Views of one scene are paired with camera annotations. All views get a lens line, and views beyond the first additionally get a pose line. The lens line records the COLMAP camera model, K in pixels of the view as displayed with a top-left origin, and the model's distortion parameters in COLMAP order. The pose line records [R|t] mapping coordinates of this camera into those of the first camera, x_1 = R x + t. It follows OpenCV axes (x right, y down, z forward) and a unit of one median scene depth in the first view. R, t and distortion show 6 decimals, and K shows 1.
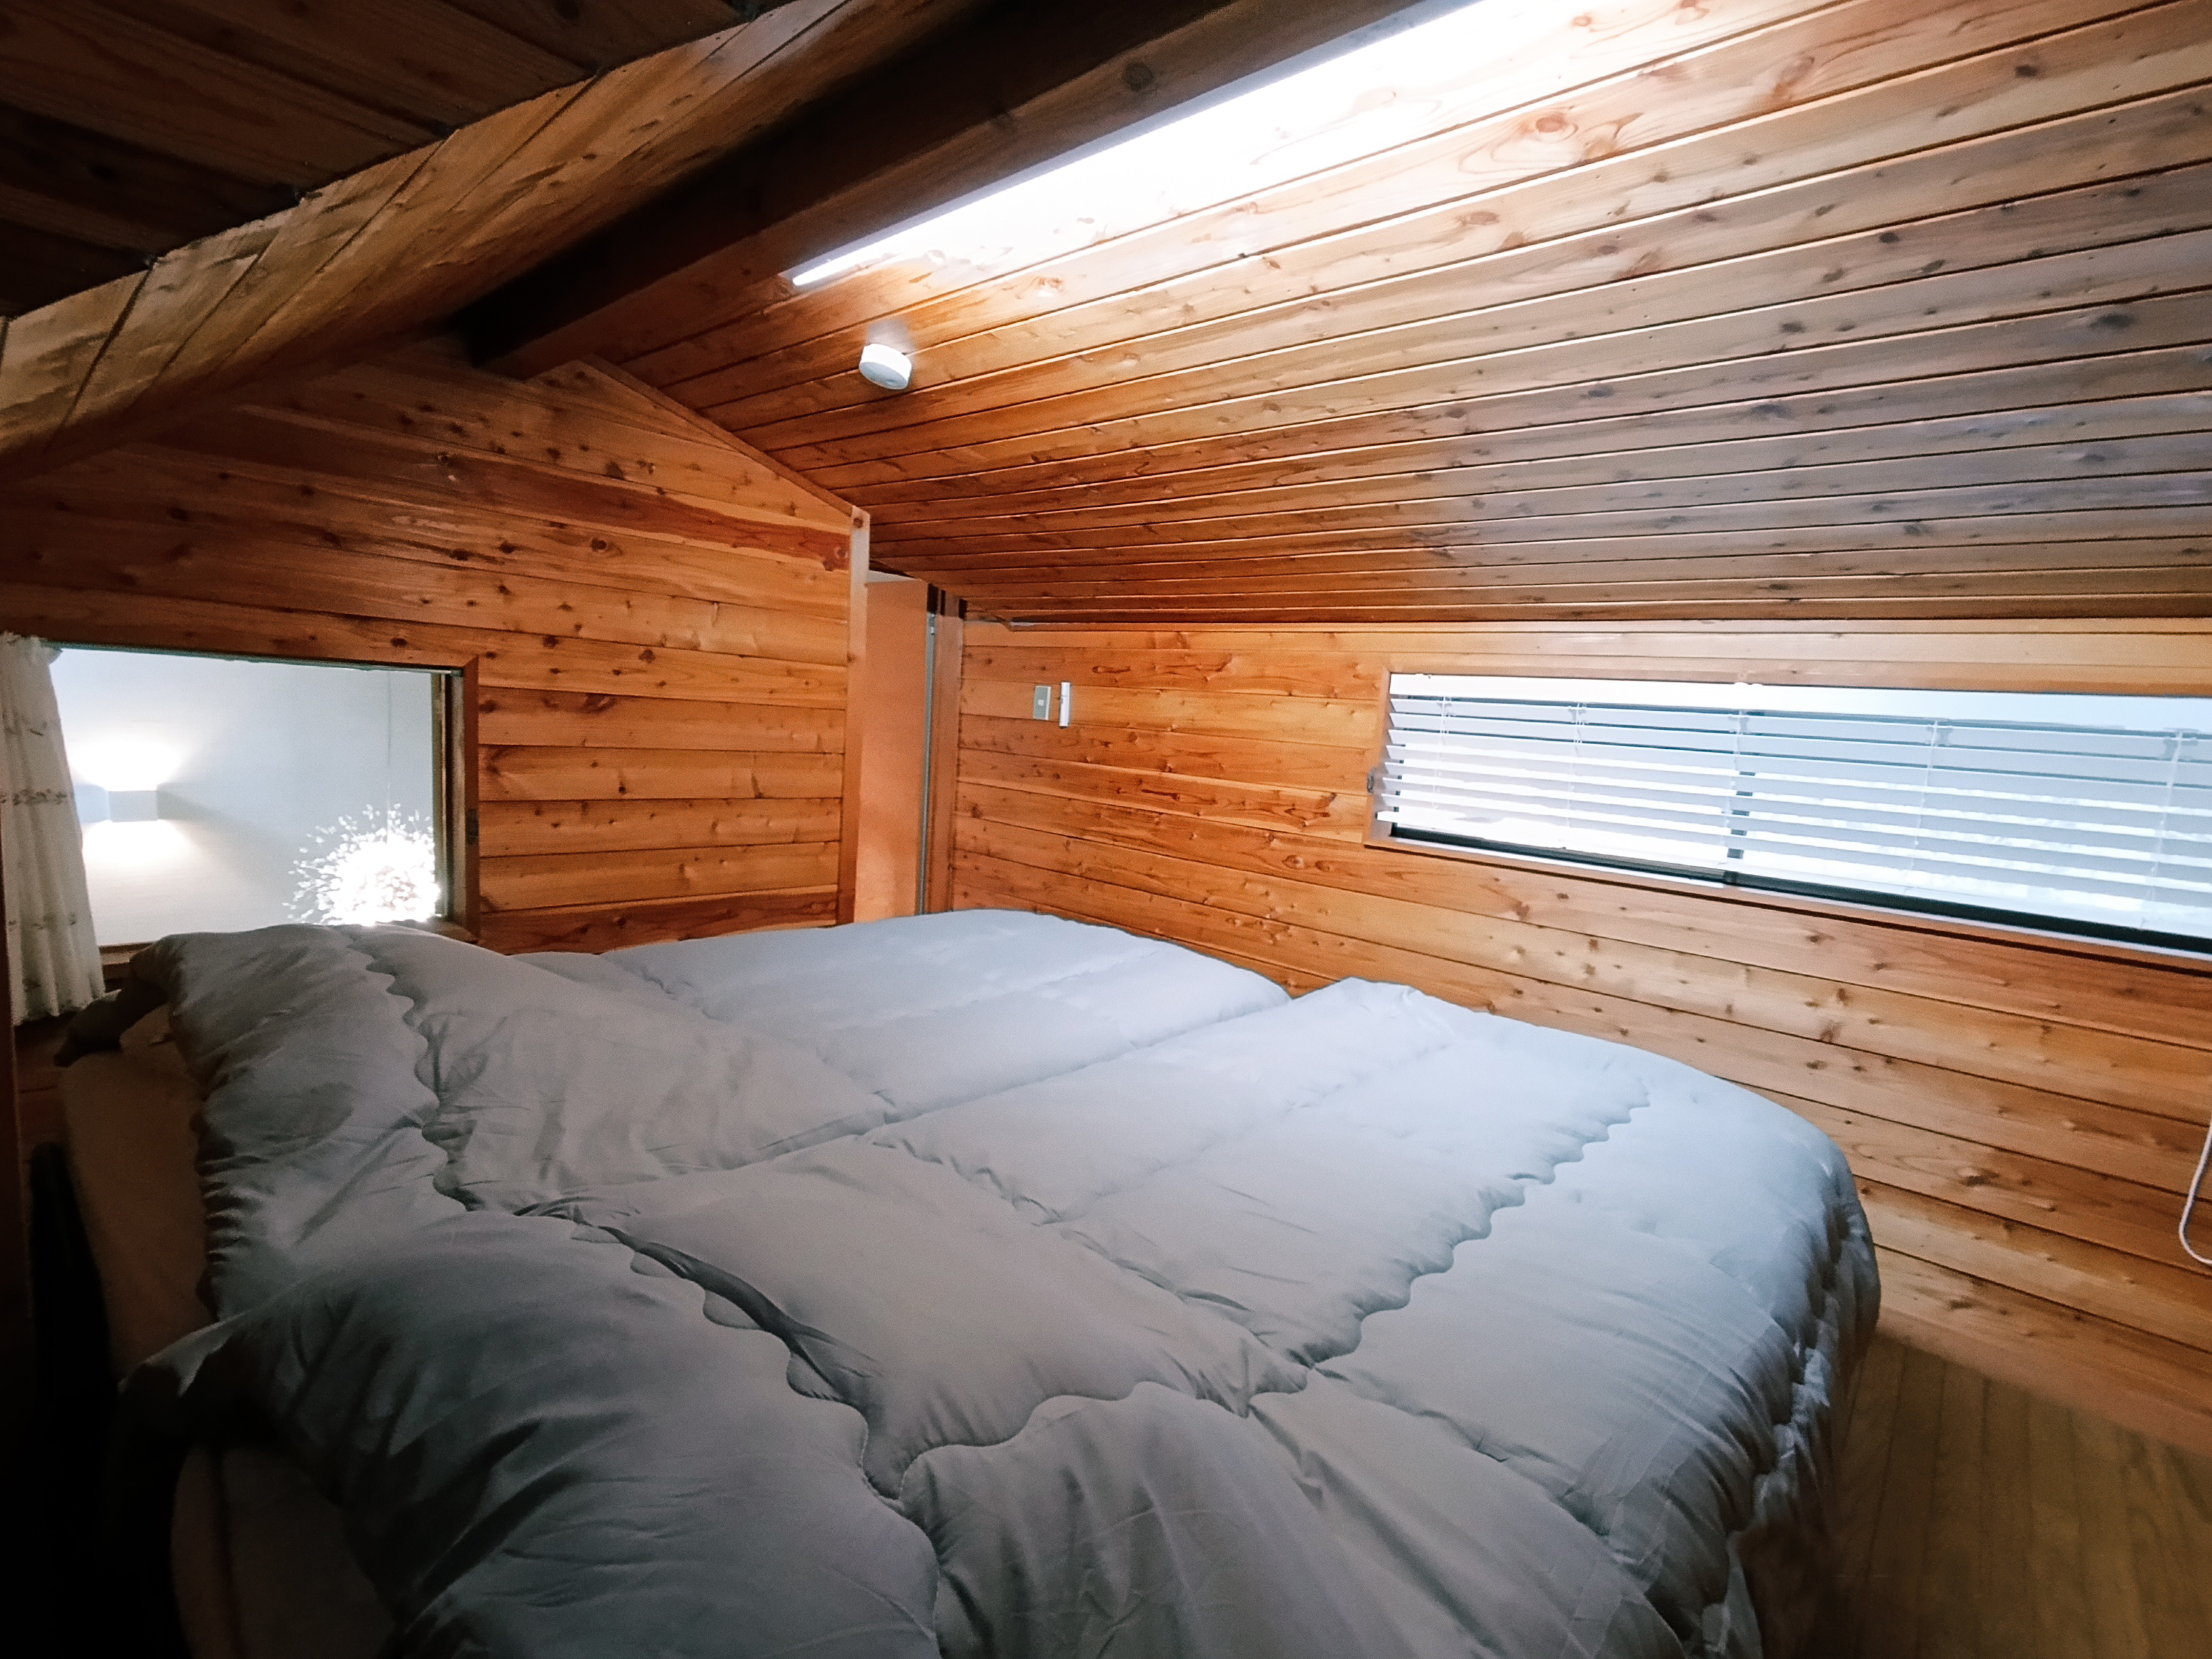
lens RADIAL K [[1019.7, 0, 1106.0], [0, 1019.7, 834.1], [0, 0, 1]] dist [-0.002057, 0.000652]
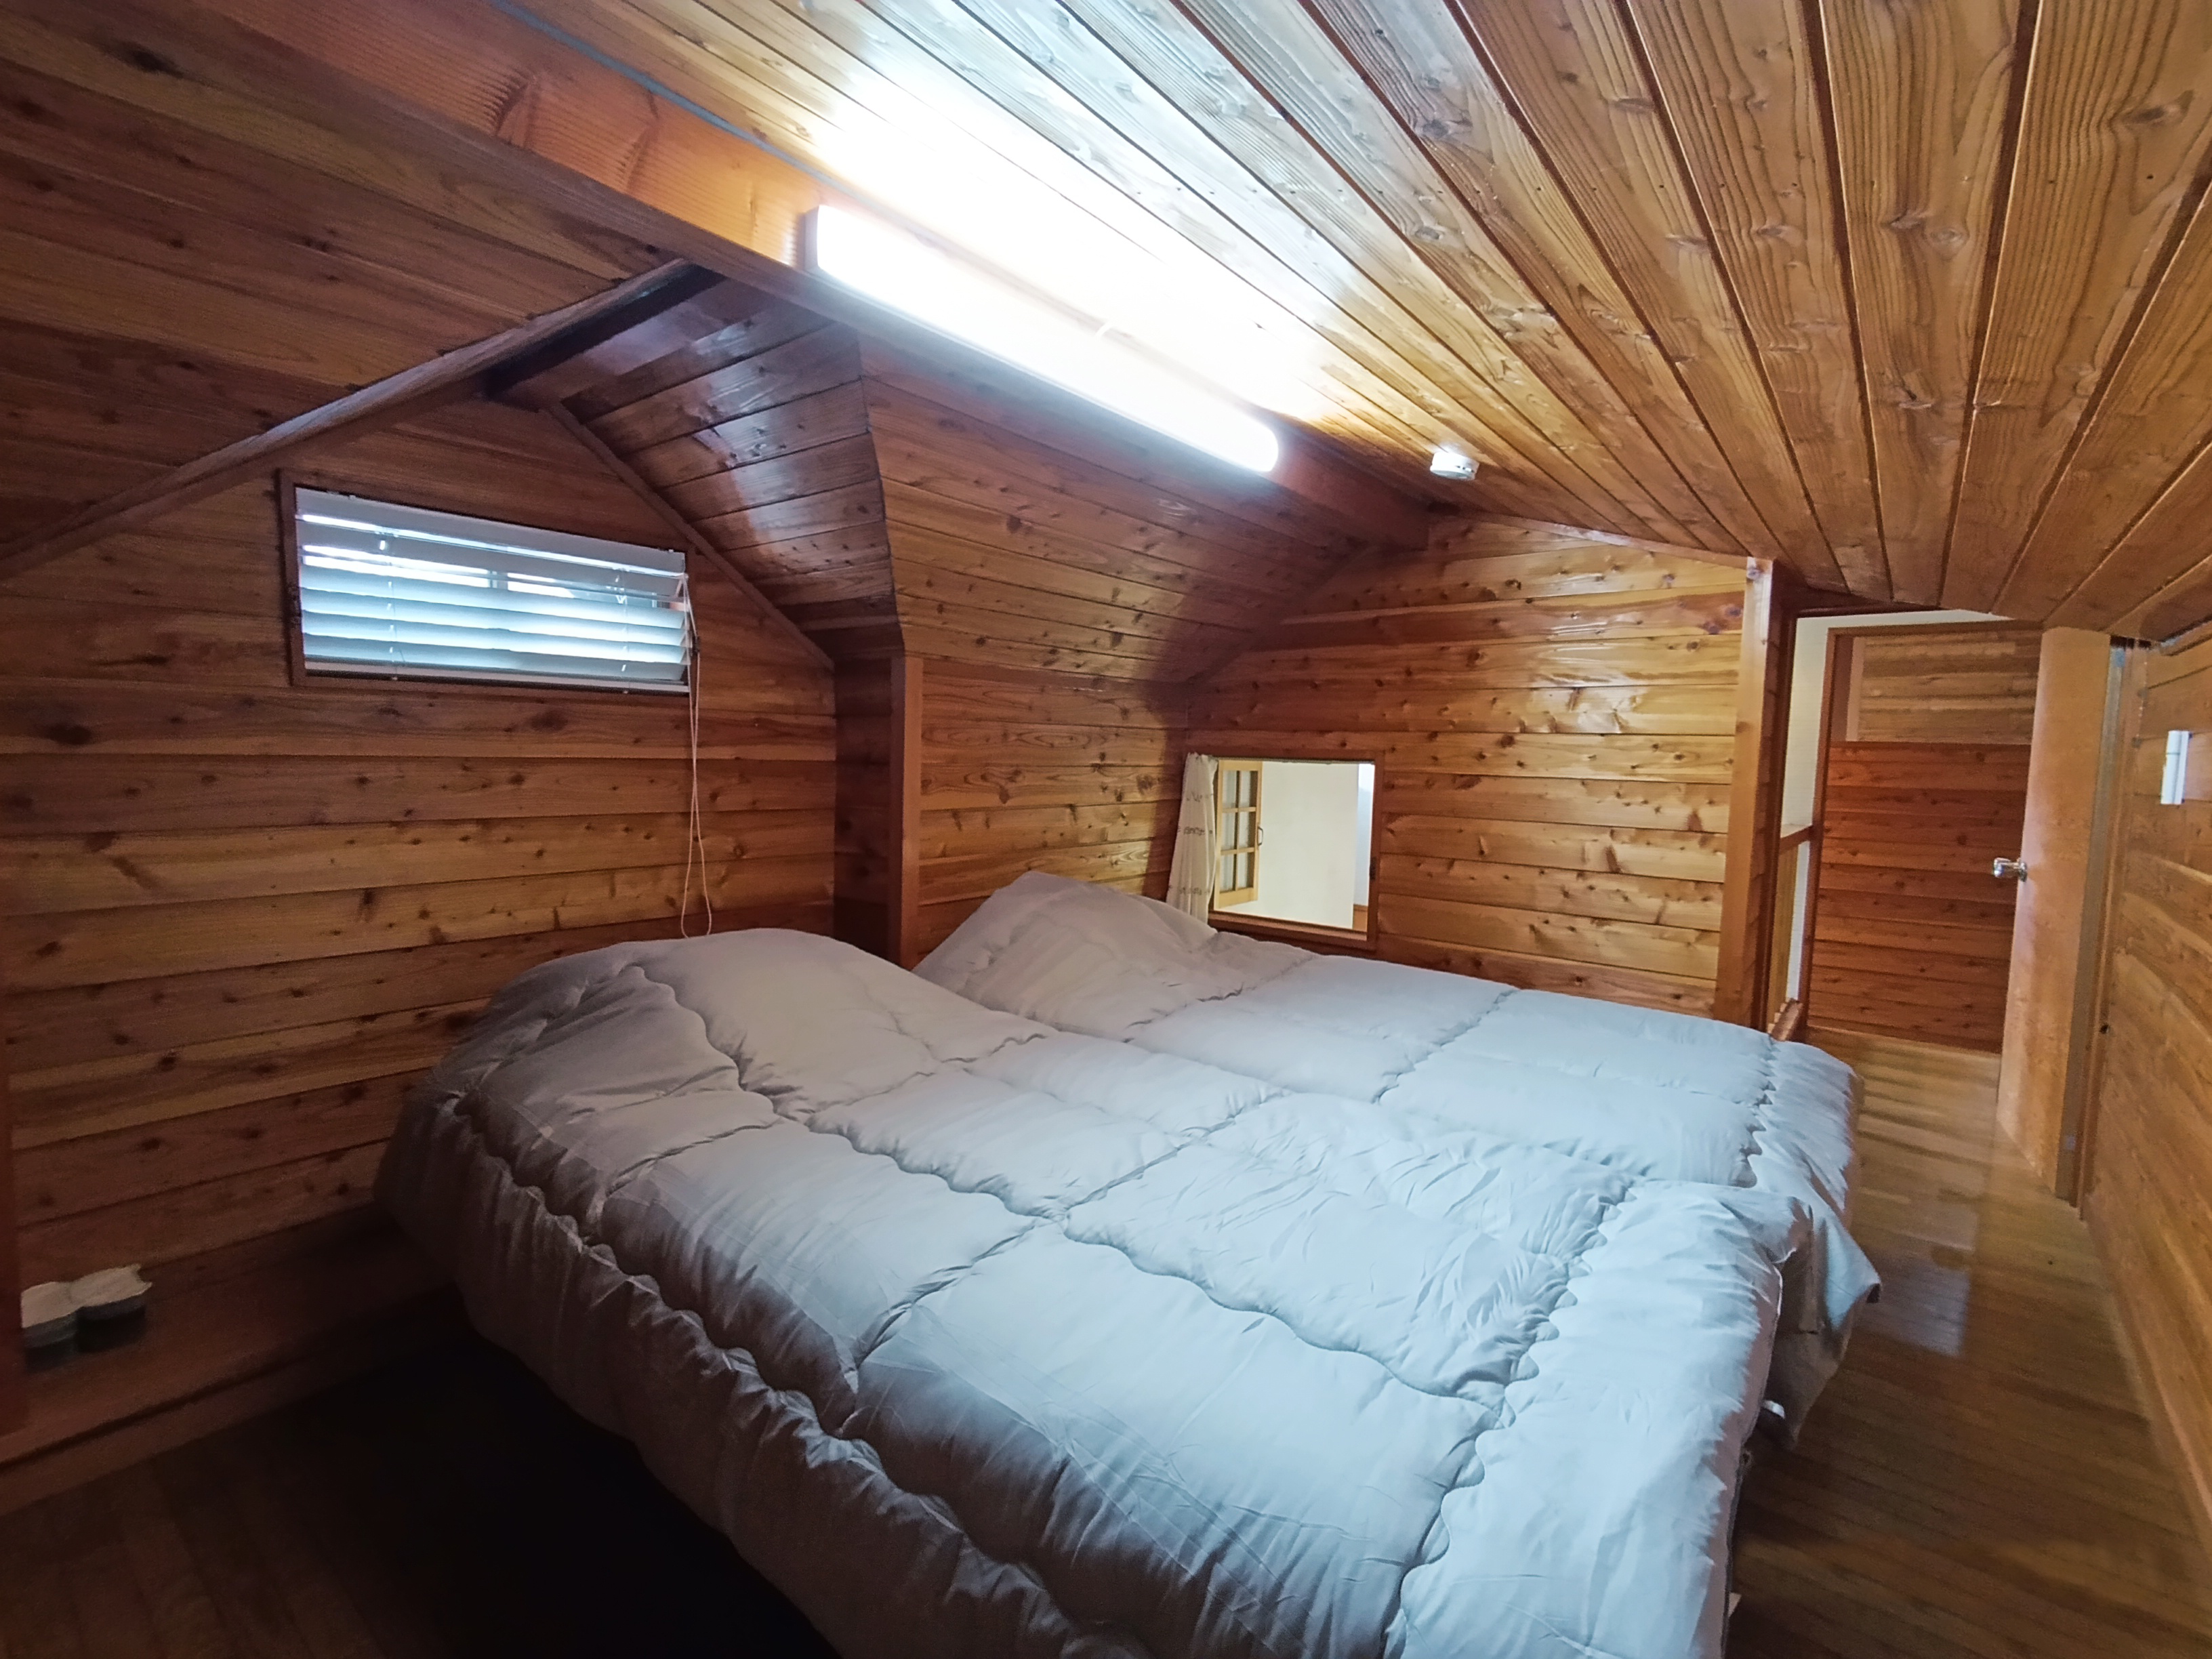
lens RADIAL K [[1019.7, 0, 1107.9], [0, 1019.7, 830.6], [0, 0, 1]] dist [-0.002057, 0.000652]
pose [[0.054310, 0.007002, -0.998500, 0.667296], [-0.136243, 0.990675, -0.000463, -0.008487], [0.989186, 0.136064, 0.054758, 0.467934]]
